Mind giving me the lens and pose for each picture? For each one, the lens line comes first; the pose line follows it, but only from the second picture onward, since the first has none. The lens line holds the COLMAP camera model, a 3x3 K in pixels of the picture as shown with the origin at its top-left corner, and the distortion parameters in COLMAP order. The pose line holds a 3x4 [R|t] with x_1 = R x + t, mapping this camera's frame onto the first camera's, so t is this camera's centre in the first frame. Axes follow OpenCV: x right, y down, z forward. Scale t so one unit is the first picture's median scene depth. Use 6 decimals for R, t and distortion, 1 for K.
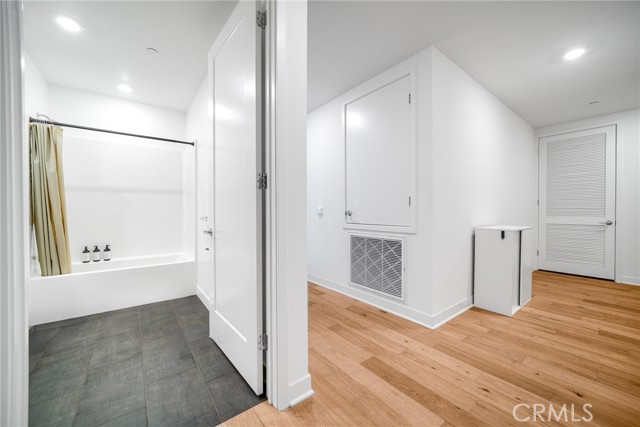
lens RADIAL K [[247.9, 0, 320.5], [0, 247.9, 213.4], [0, 0, 1]] dist [0.002523, -0.000057]
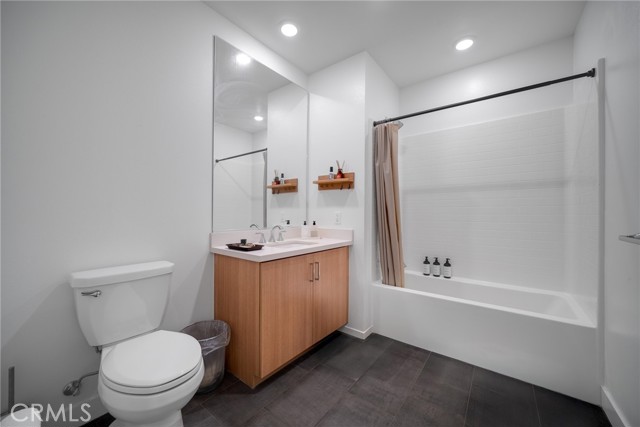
lens RADIAL K [[247.9, 0, 320.4], [0, 247.9, 211.0], [0, 0, 1]] dist [0.002523, -0.000057]
pose [[0.243887, 0.007350, -0.969776, -0.200351], [-0.009175, 0.999944, 0.005271, -0.025170], [0.969760, 0.007612, 0.243941, 0.427928]]
